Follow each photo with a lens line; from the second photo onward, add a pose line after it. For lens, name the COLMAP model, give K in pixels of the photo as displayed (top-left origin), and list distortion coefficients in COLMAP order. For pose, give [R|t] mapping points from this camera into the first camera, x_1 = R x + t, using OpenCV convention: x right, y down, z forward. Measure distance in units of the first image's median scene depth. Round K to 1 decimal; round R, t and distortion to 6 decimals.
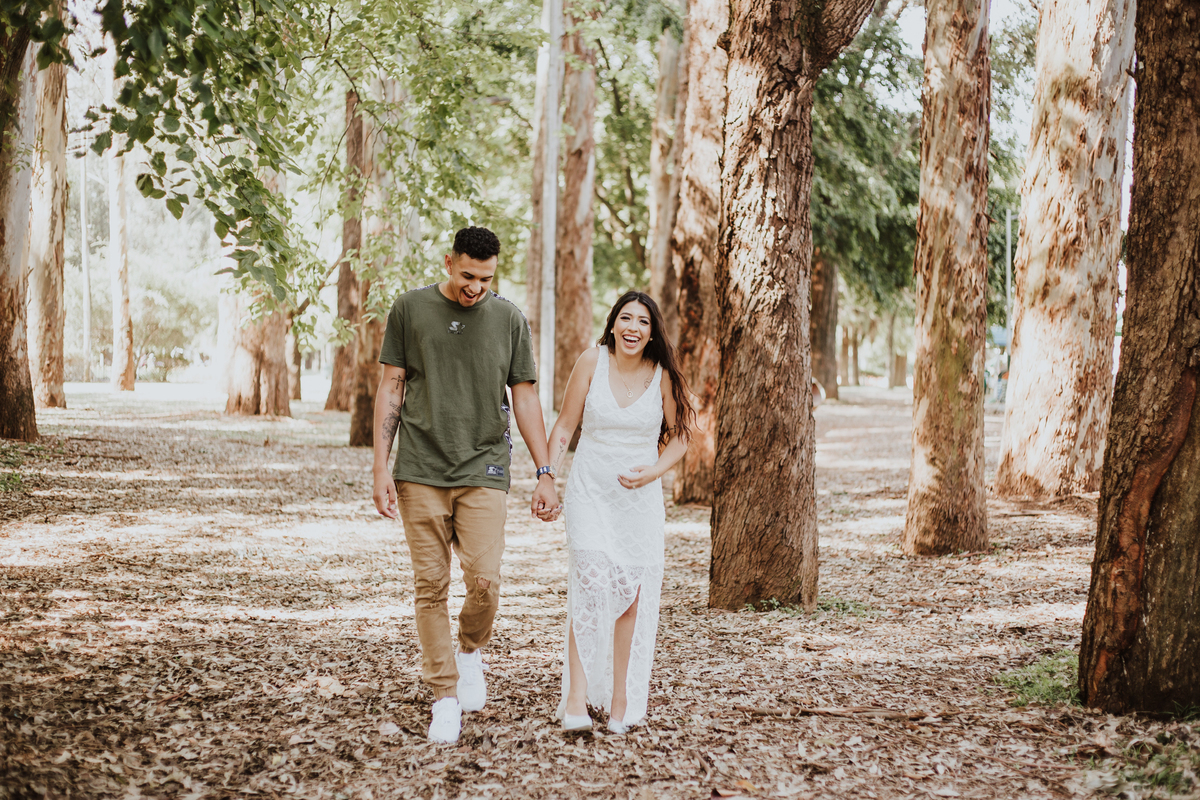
lens RADIAL K [[1699.7, 0, 600.0], [0, 1699.7, 400.0], [0, 0, 1]] dist [-0.038391, 0.009737]
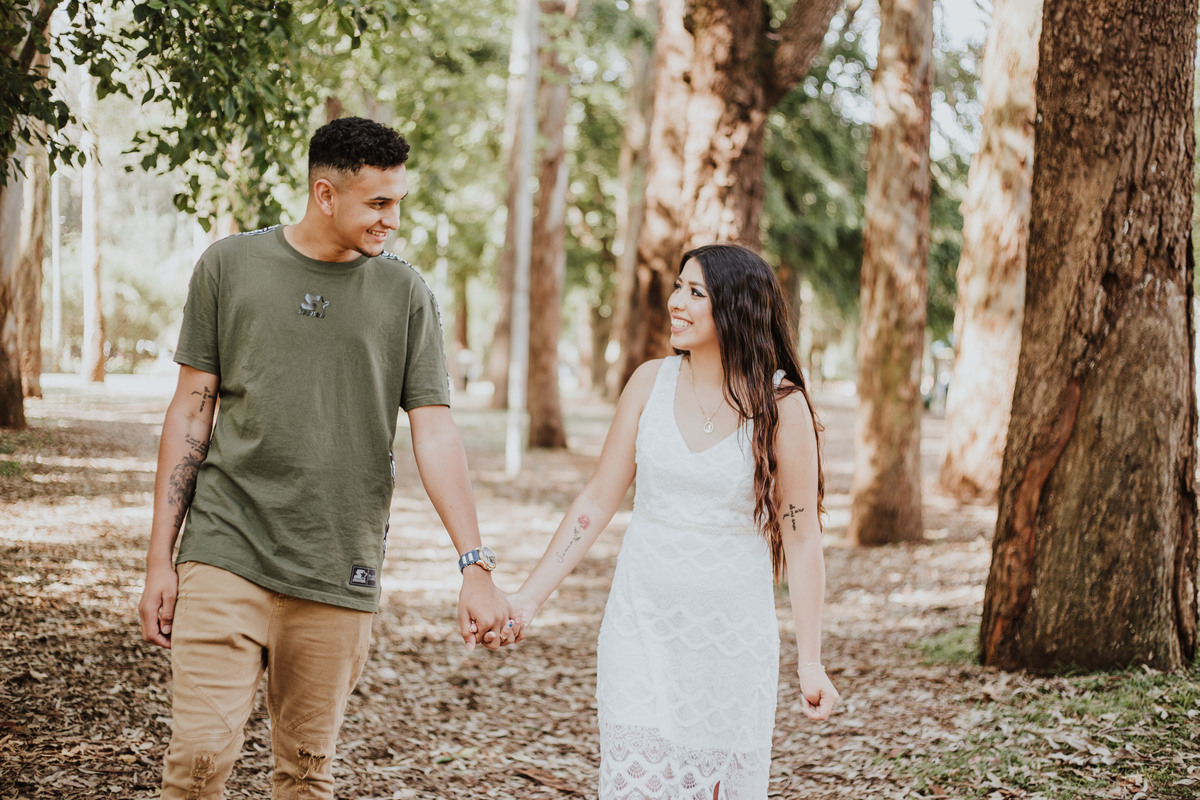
lens RADIAL K [[1699.7, 0, 600.0], [0, 1699.7, 400.0], [0, 0, 1]] dist [-0.038391, 0.009737]
pose [[0.999671, 0.016431, 0.019700, -0.003374], [-0.016412, 0.999865, -0.001126, 0.003295], [-0.019716, 0.000802, 0.999805, -0.161688]]
